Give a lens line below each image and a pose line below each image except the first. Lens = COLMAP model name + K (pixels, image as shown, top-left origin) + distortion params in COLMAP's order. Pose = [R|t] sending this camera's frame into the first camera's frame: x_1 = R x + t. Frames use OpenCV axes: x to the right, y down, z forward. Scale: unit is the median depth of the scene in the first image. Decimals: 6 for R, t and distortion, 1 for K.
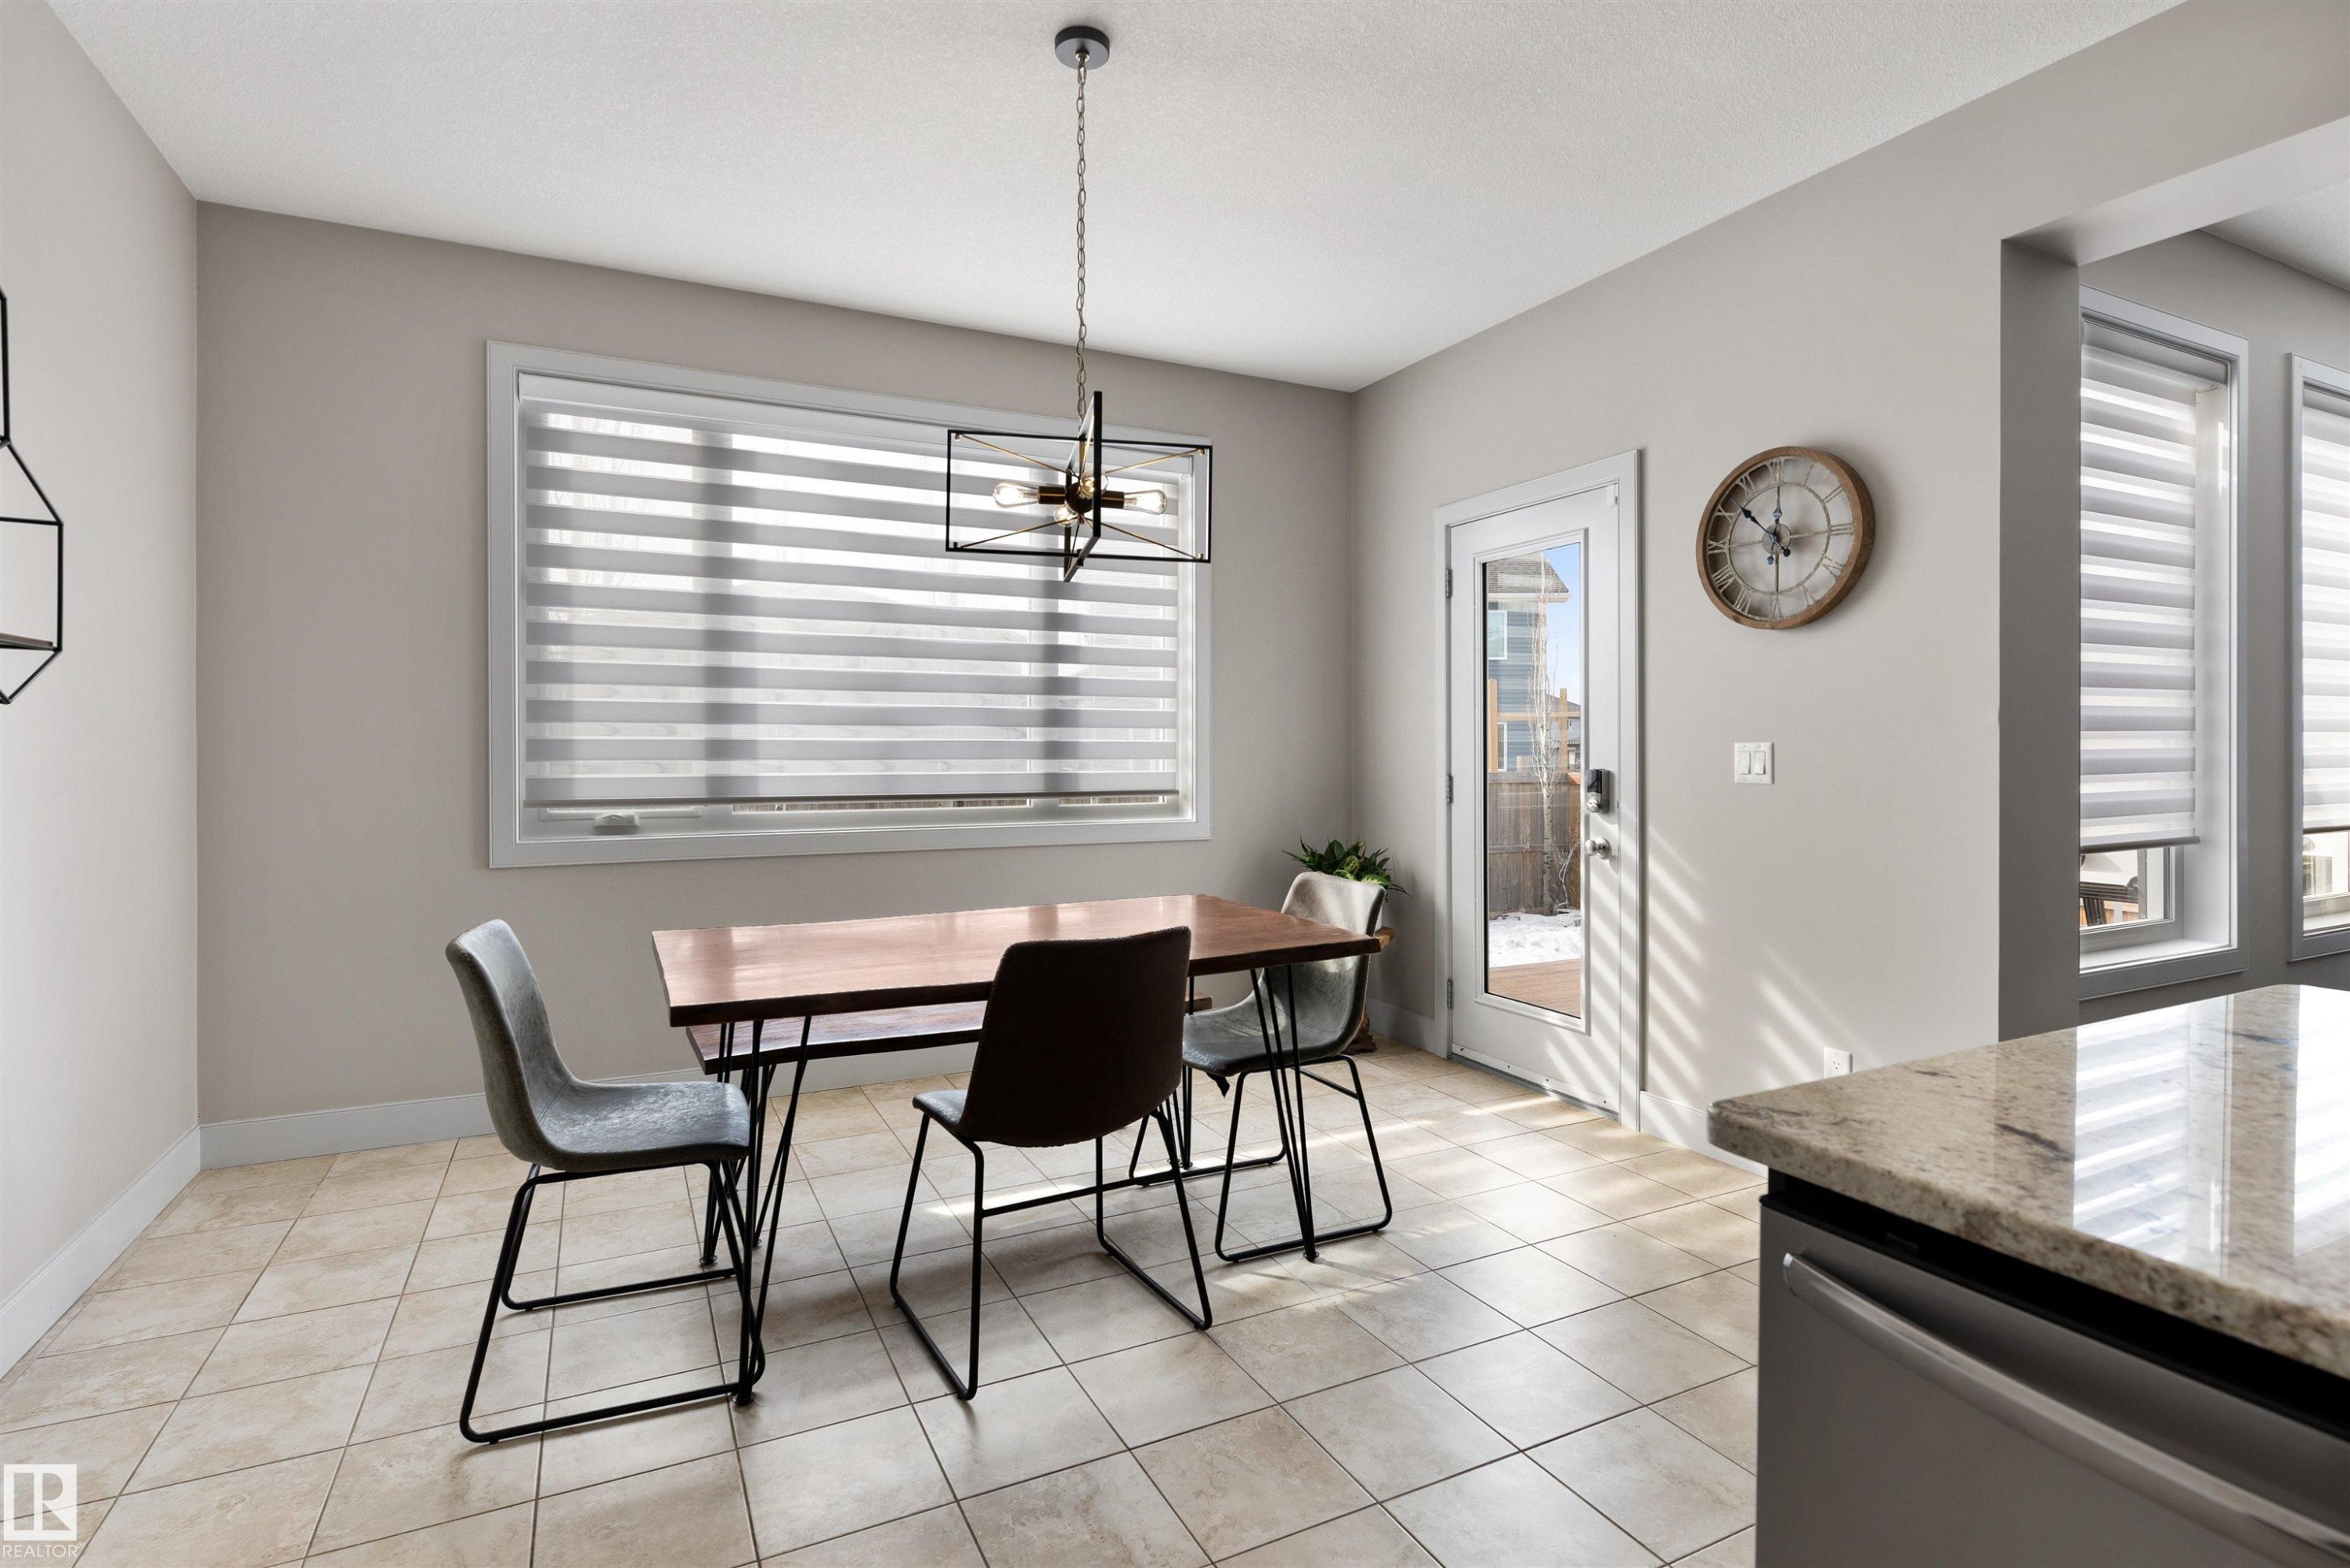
lens RADIAL K [[1135.4, 0, 1177.0], [0, 1135.4, 758.8], [0, 0, 1]] dist [0.000991, -0.000498]
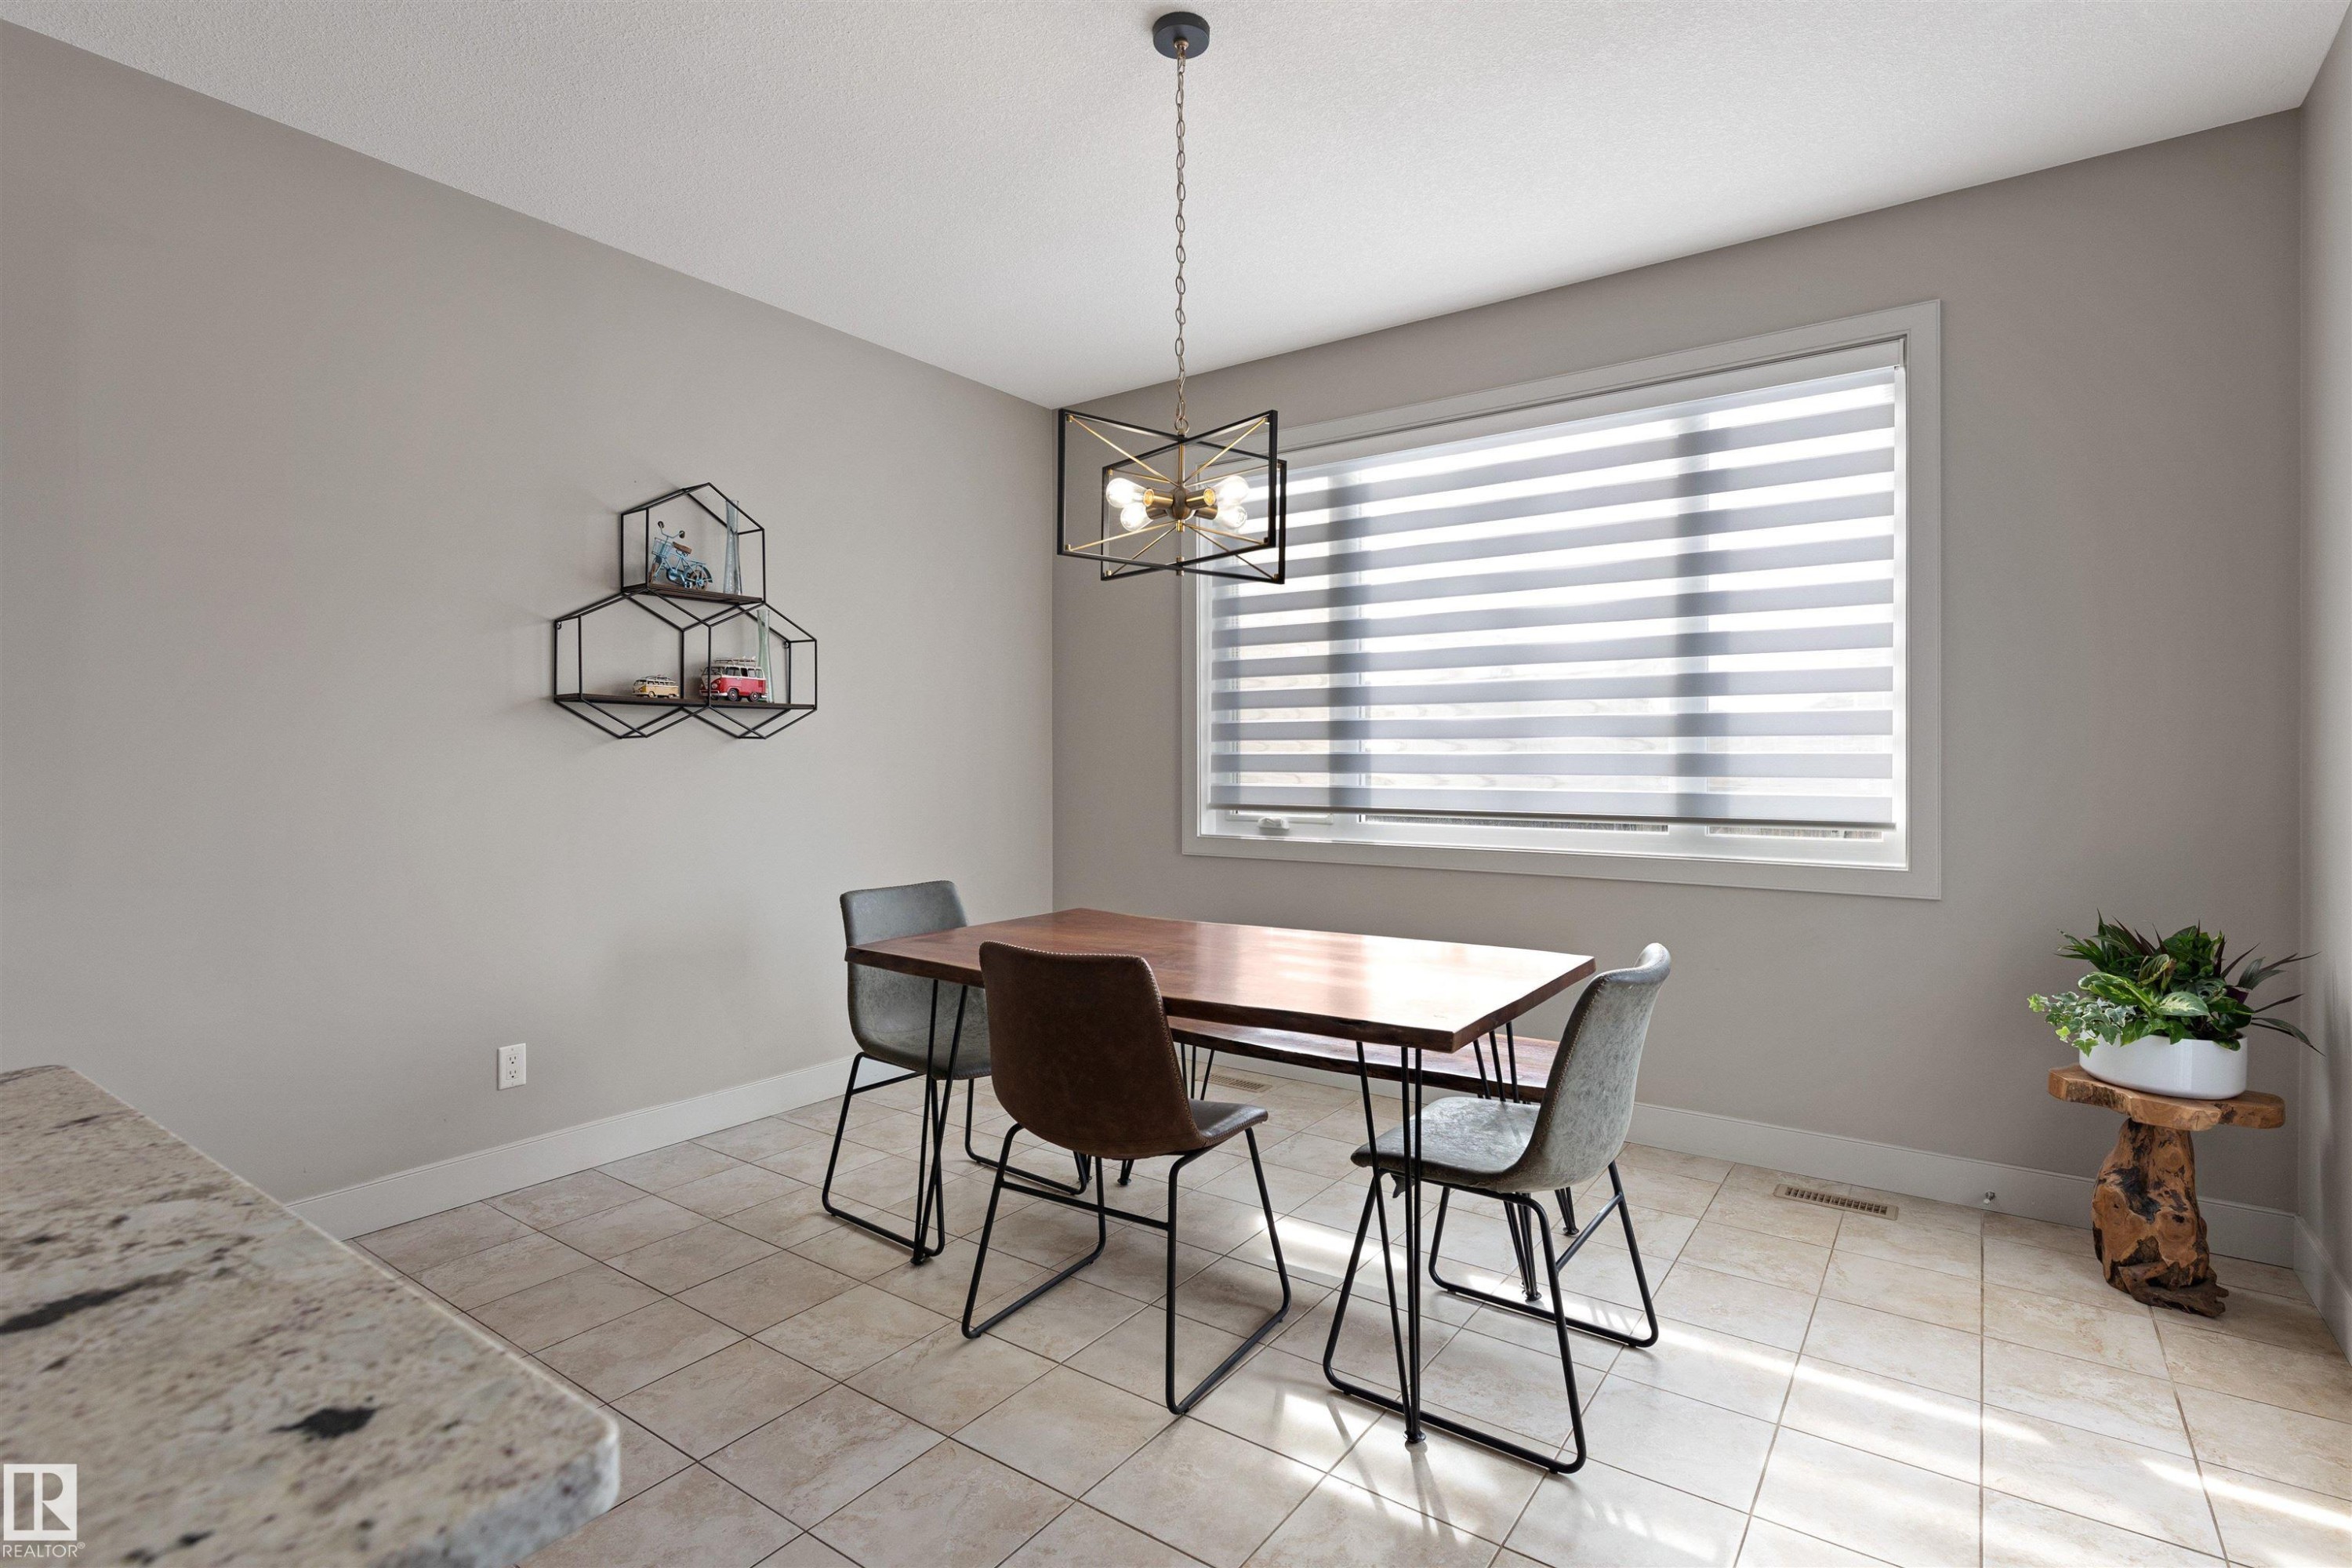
lens RADIAL K [[1136.5, 0, 1178.0], [0, 1136.5, 758.8], [0, 0, 1]] dist [0.000991, -0.000498]
pose [[0.468009, -0.001622, -0.883722, 0.559272], [-0.008890, 0.999939, -0.006544, -0.004553], [0.883679, 0.010918, 0.467966, 0.395638]]
